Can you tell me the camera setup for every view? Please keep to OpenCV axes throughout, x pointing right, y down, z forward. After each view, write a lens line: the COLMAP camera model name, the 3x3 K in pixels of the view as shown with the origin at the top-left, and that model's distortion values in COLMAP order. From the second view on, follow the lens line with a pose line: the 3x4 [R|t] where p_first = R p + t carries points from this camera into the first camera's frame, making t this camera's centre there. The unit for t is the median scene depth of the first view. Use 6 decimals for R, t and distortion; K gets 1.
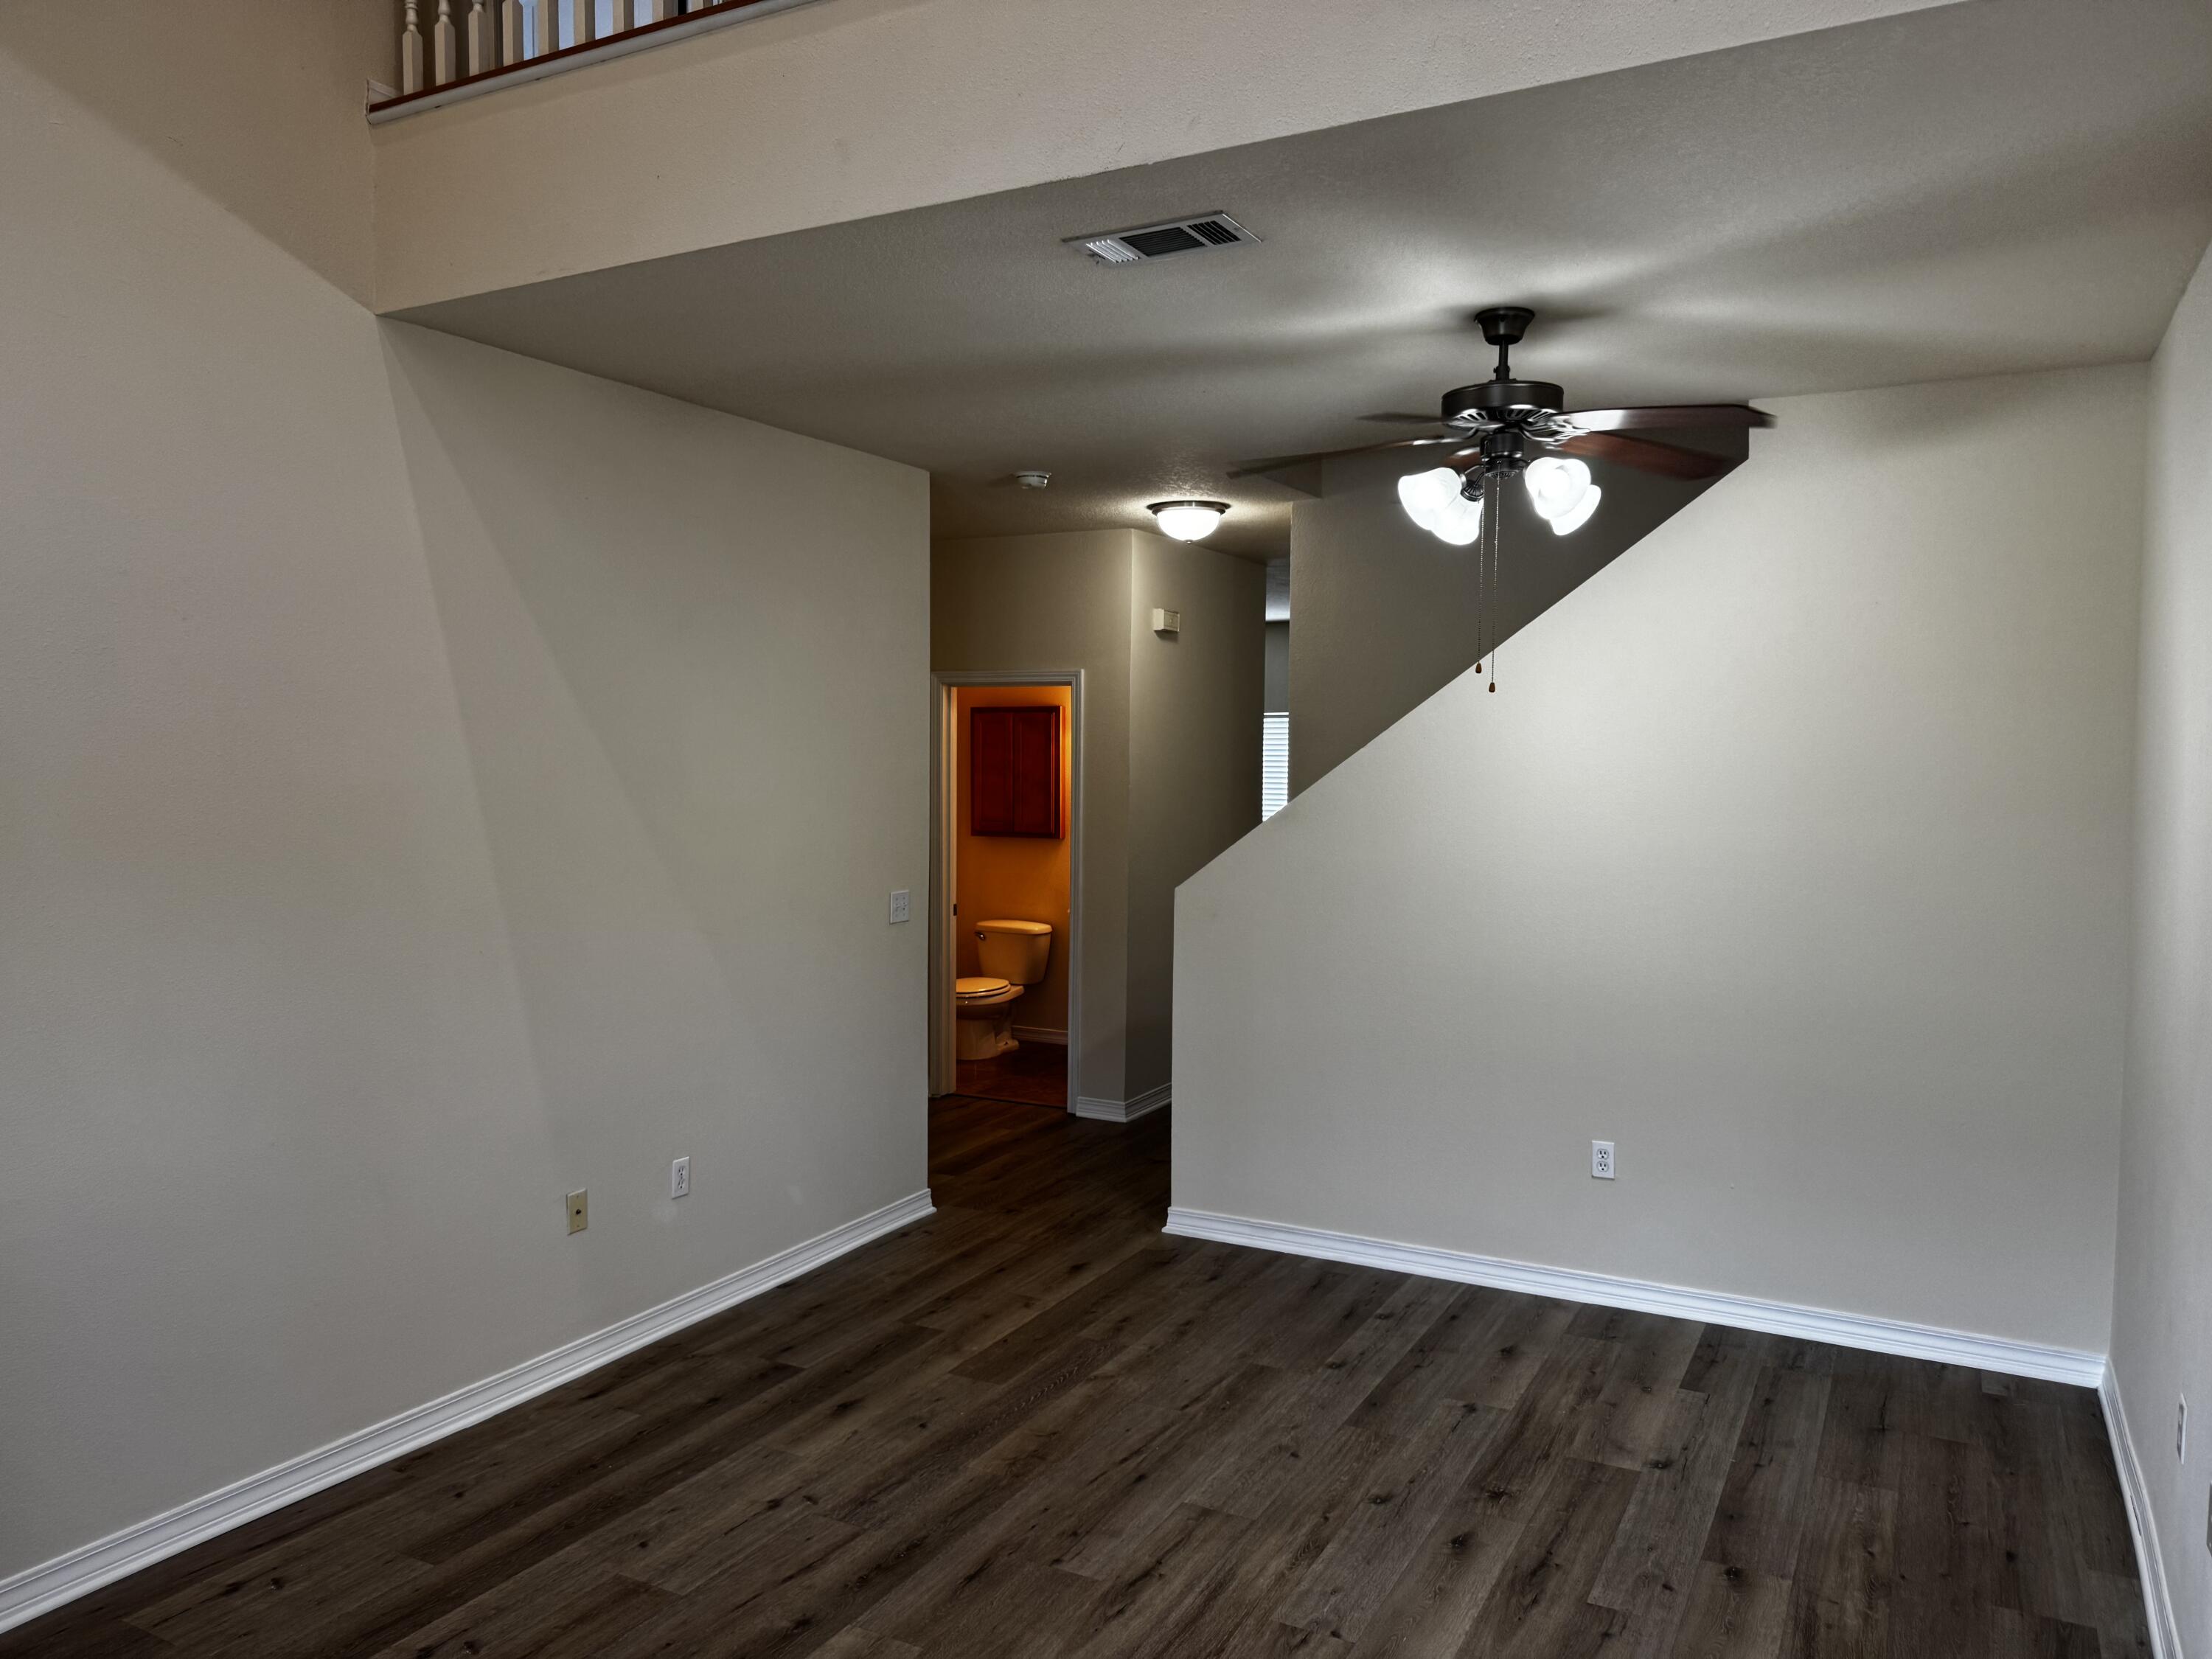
lens RADIAL K [[1568.2, 0, 1099.3], [0, 1568.2, 844.1], [0, 0, 1]] dist [0.112626, -0.156096]
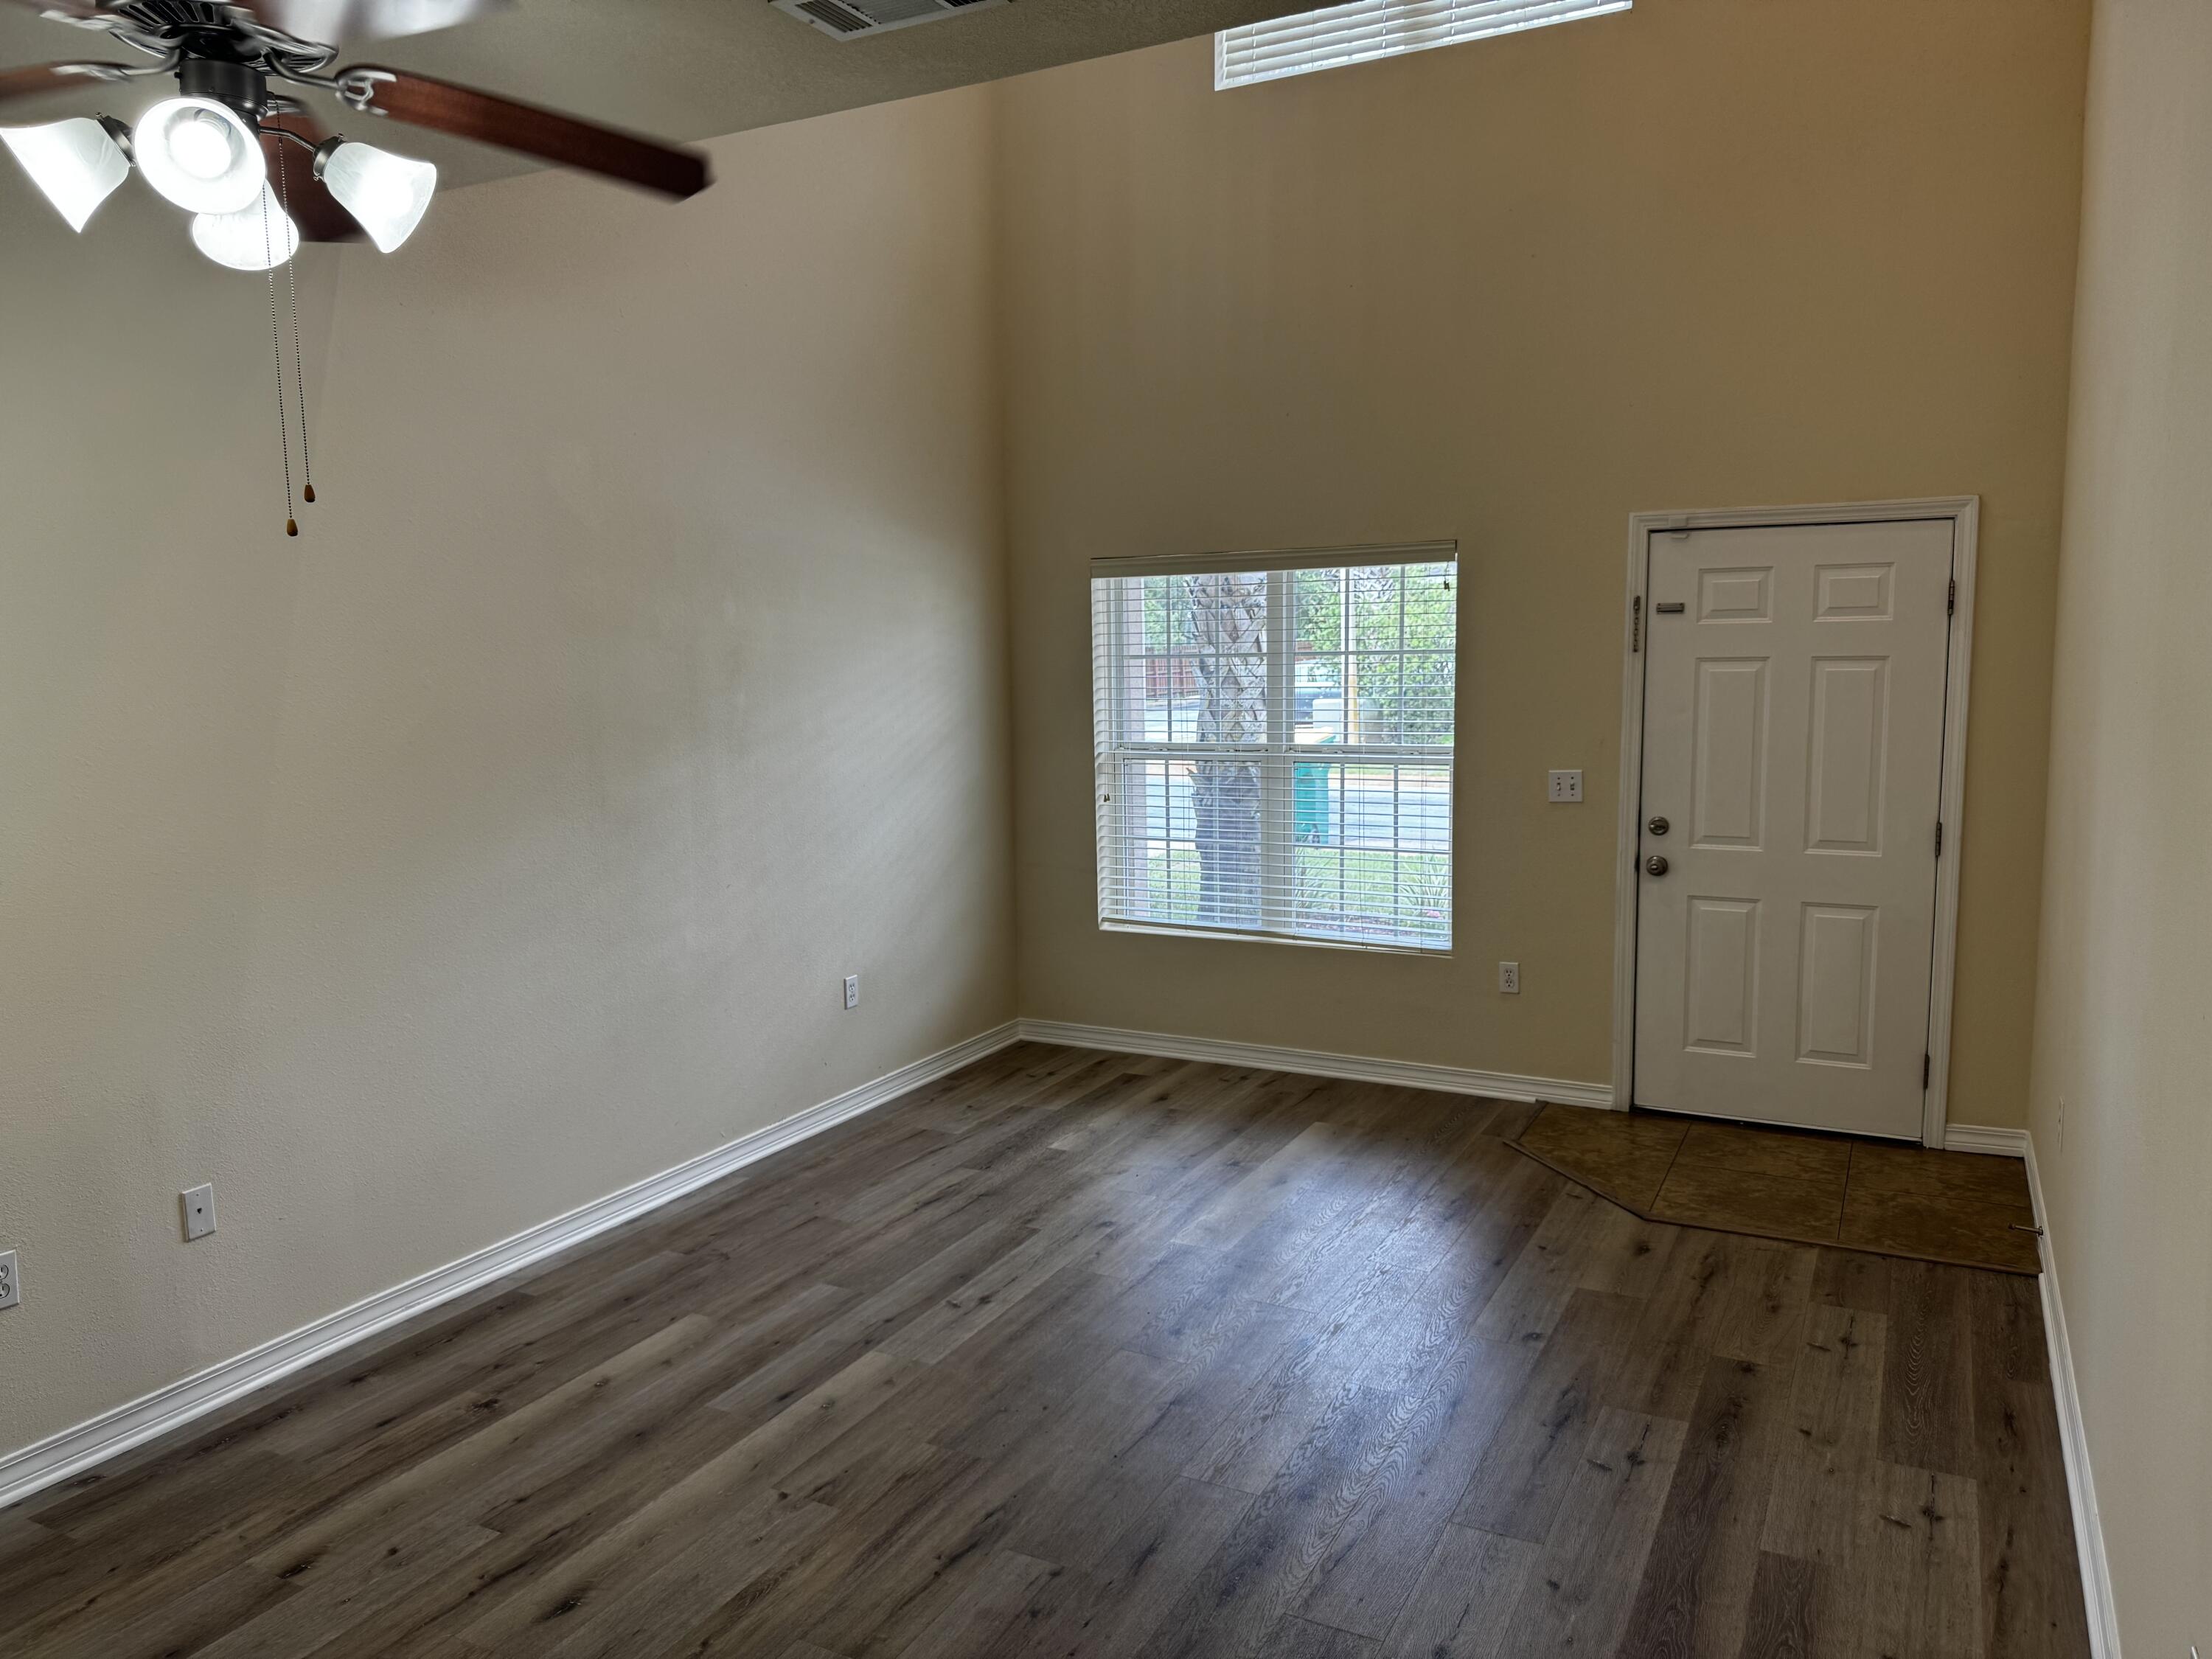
lens RADIAL K [[1568.2, 0, 1099.3], [0, 1568.2, 844.1], [0, 0, 1]] dist [0.112626, -0.156096]
pose [[-0.999803, 0.015767, -0.012083, -0.047423], [0.013258, 0.982615, 0.185179, -0.101584], [0.014793, 0.184982, -0.982631, 1.826643]]
